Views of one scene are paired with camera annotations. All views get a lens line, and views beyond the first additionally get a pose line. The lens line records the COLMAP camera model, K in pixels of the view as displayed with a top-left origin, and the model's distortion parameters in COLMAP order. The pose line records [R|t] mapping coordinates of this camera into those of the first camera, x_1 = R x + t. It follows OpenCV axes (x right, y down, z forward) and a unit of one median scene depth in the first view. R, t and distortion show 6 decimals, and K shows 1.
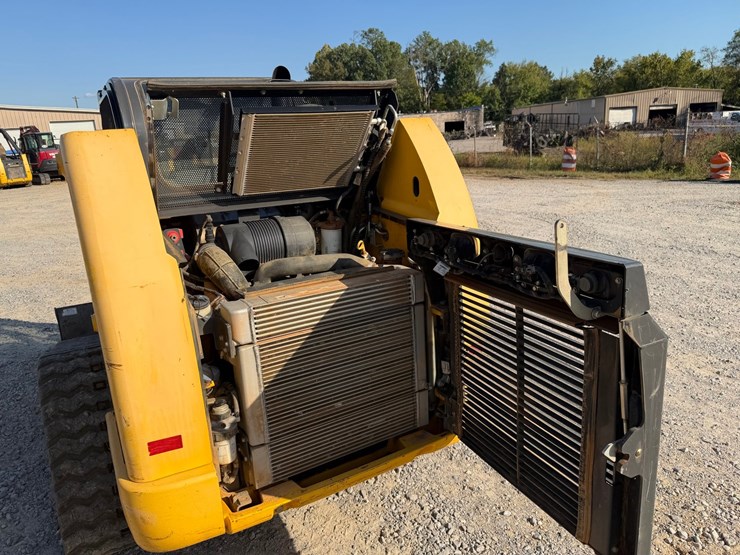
lens RADIAL K [[532.2, 0, 370.0], [0, 532.2, 277.5], [0, 0, 1]] dist [-0.003687, 0.003805]
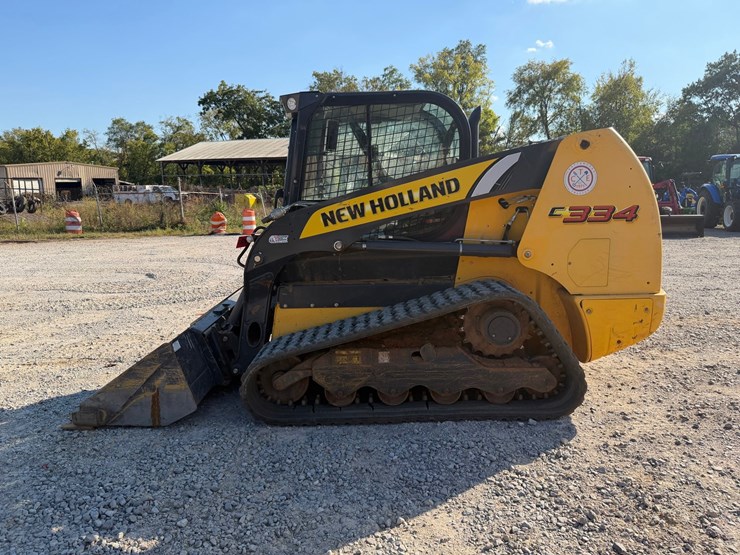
lens RADIAL K [[525.3, 0, 370.0], [0, 525.3, 277.5], [0, 0, 1]] dist [0.083649, -0.106547]
pose [[0.488903, -0.105949, 0.865880, -0.078790], [0.224177, 0.974521, -0.007335, 0.002348], [-0.843041, 0.197696, 0.500198, 0.025888]]
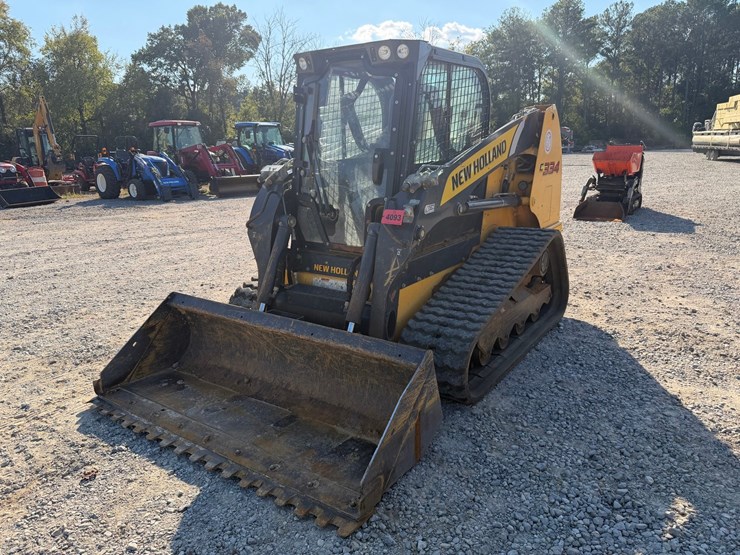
lens RADIAL K [[522.4, 0, 370.0], [0, 522.4, 277.5], [0, 0, 1]] dist [0.049786, -0.053271]
pose [[-0.438196, -0.170582, 0.882545, -0.076688], [0.274669, 0.909457, 0.312161, -0.016482], [-0.855886, 0.379196, -0.351667, 0.090166]]
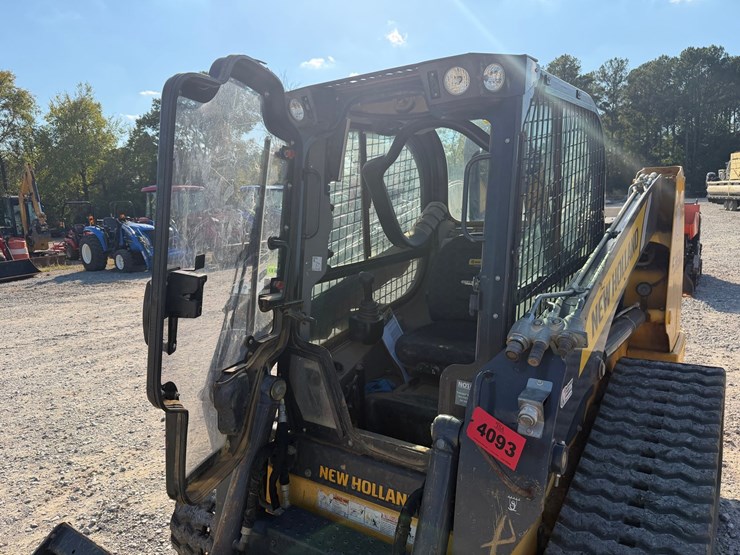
lens RADIAL K [[525.3, 0, 370.0], [0, 525.3, 277.5], [0, 0, 1]] dist [0.083649, -0.106547]
pose [[-0.431351, -0.069924, 0.899470, -0.051580], [0.296612, 0.930578, 0.214586, -0.017841], [-0.852032, 0.359355, -0.380665, 0.080004]]
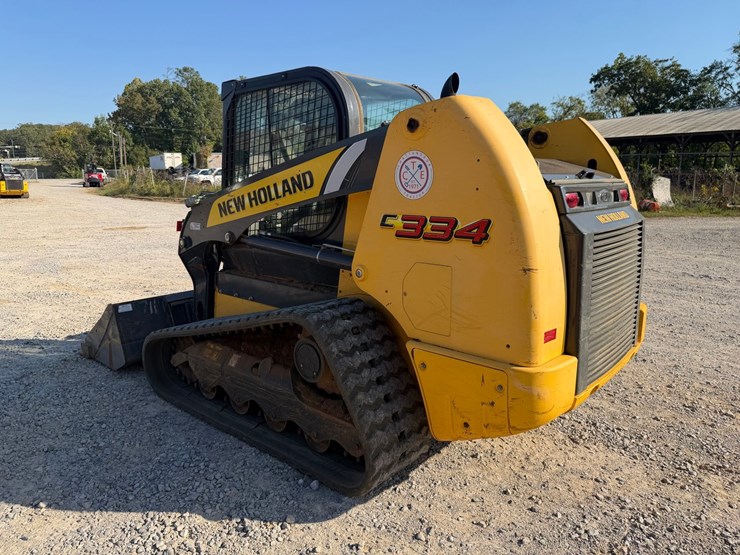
lens RADIAL K [[532.2, 0, 370.0], [0, 532.2, 277.5], [0, 0, 1]] dist [-0.003687, 0.003805]
pose [[0.939800, -0.018412, 0.341229, -0.033718], [0.045572, 0.996381, -0.071751, 0.006890], [-0.338673, 0.082983, 0.937238, -0.002072]]
